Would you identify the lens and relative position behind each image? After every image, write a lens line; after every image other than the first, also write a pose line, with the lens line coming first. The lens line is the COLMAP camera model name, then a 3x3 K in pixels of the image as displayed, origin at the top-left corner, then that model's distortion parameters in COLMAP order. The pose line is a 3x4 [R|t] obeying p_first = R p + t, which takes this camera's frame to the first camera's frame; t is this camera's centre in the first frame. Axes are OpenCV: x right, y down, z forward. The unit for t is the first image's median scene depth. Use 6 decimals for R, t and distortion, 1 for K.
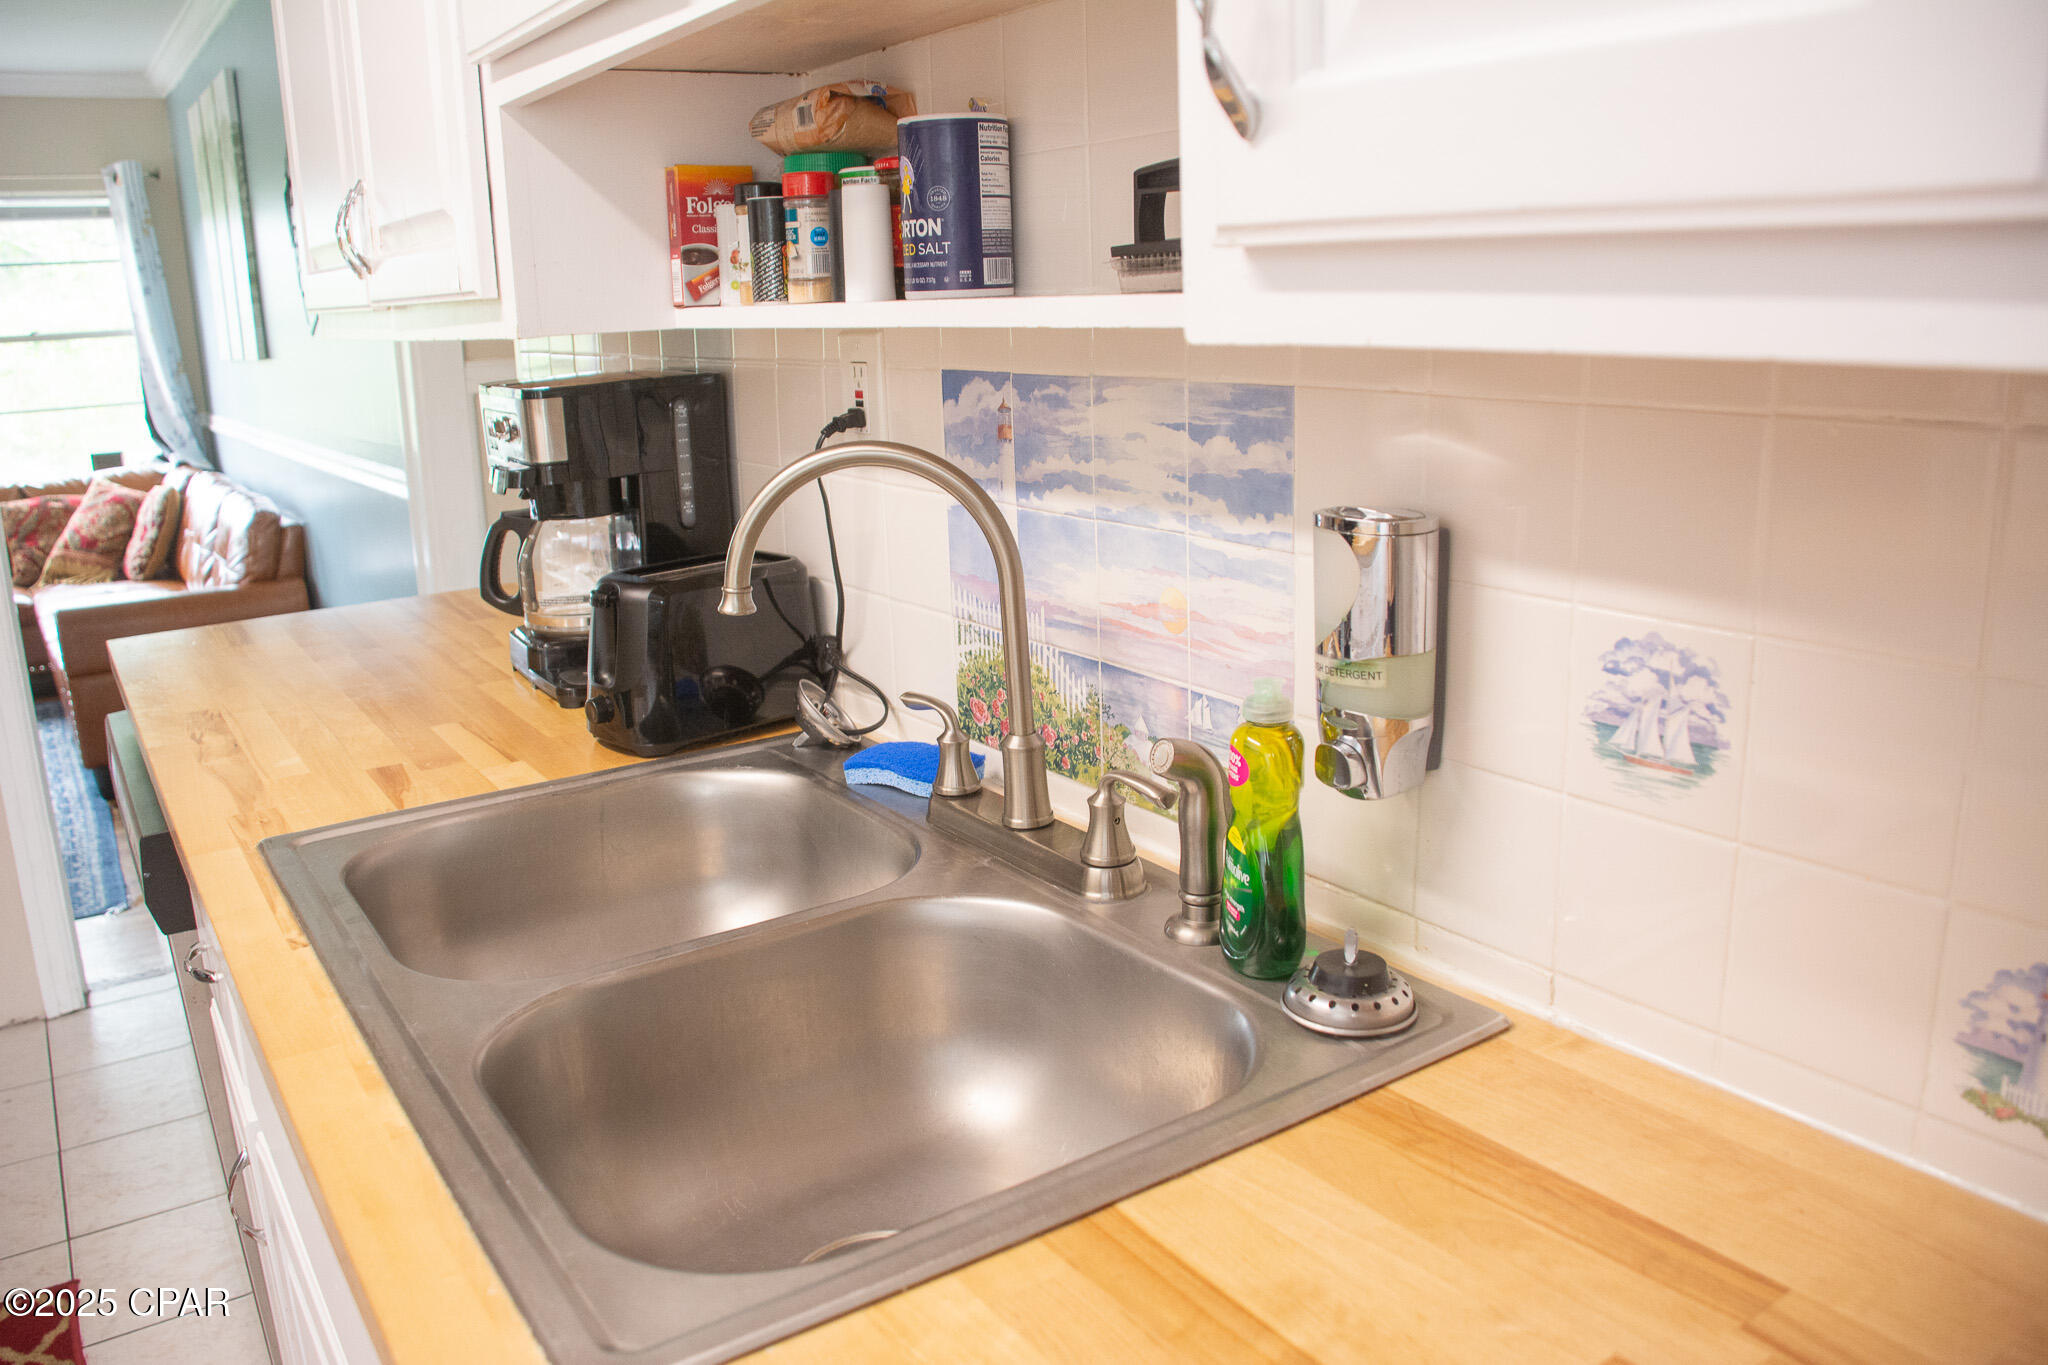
lens RADIAL K [[1577.4, 0, 1021.1], [0, 1577.4, 678.4], [0, 0, 1]] dist [-0.143485, 0.076355]
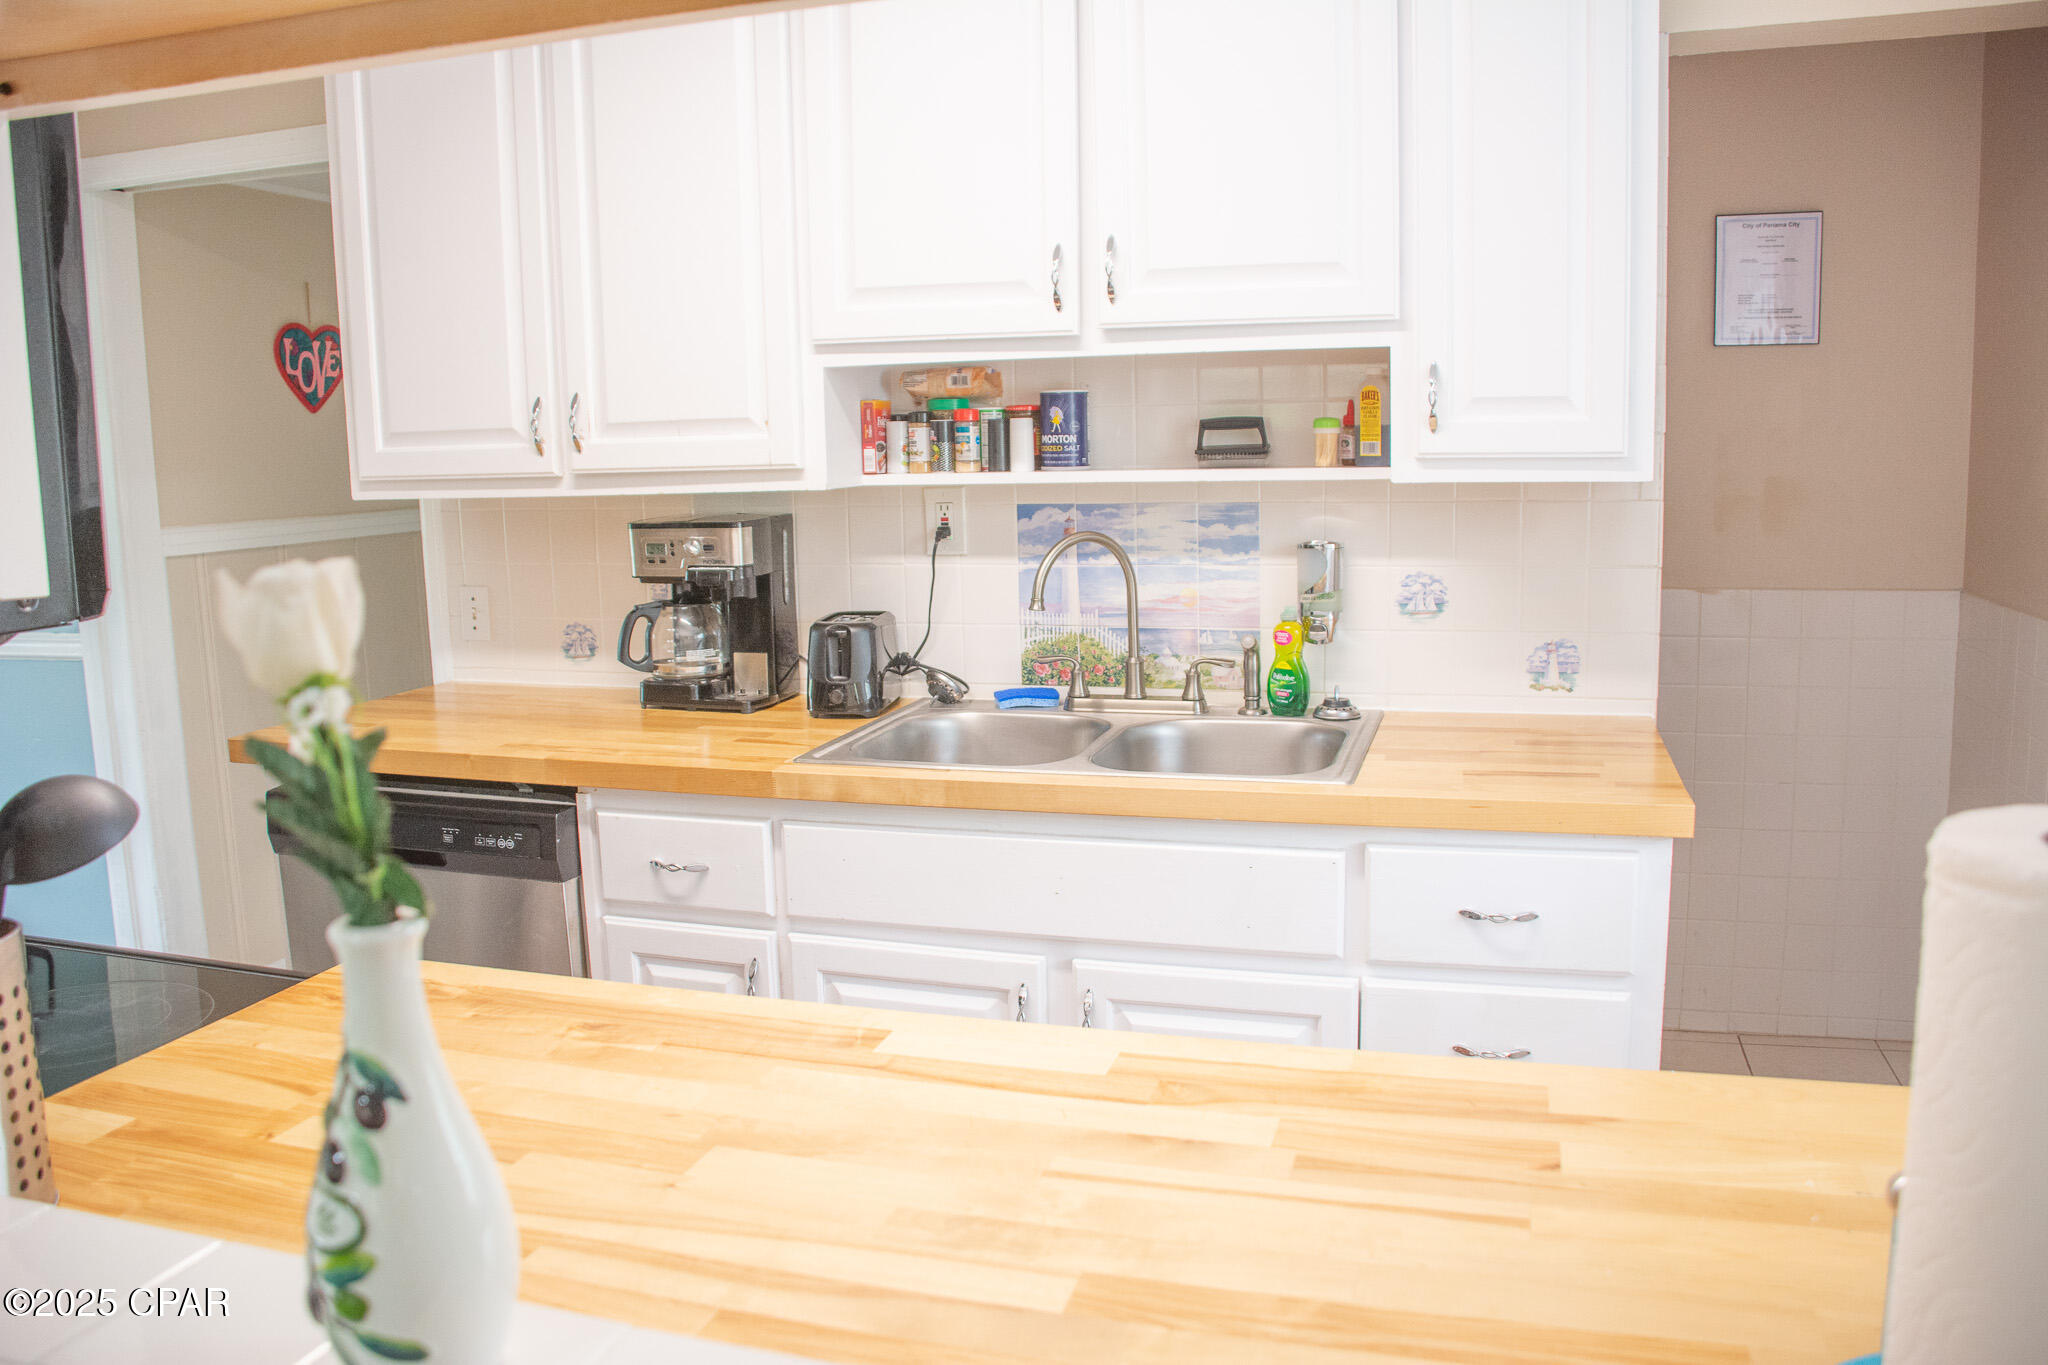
lens RADIAL K [[1577.4, 0, 1027.4], [0, 1577.4, 681.6], [0, 0, 1]] dist [-0.143485, 0.076355]
pose [[0.778225, -0.083887, 0.622358, -1.535308], [0.150132, 0.987153, -0.054674, 0.170683], [-0.609776, 0.135984, 0.780821, -0.685063]]
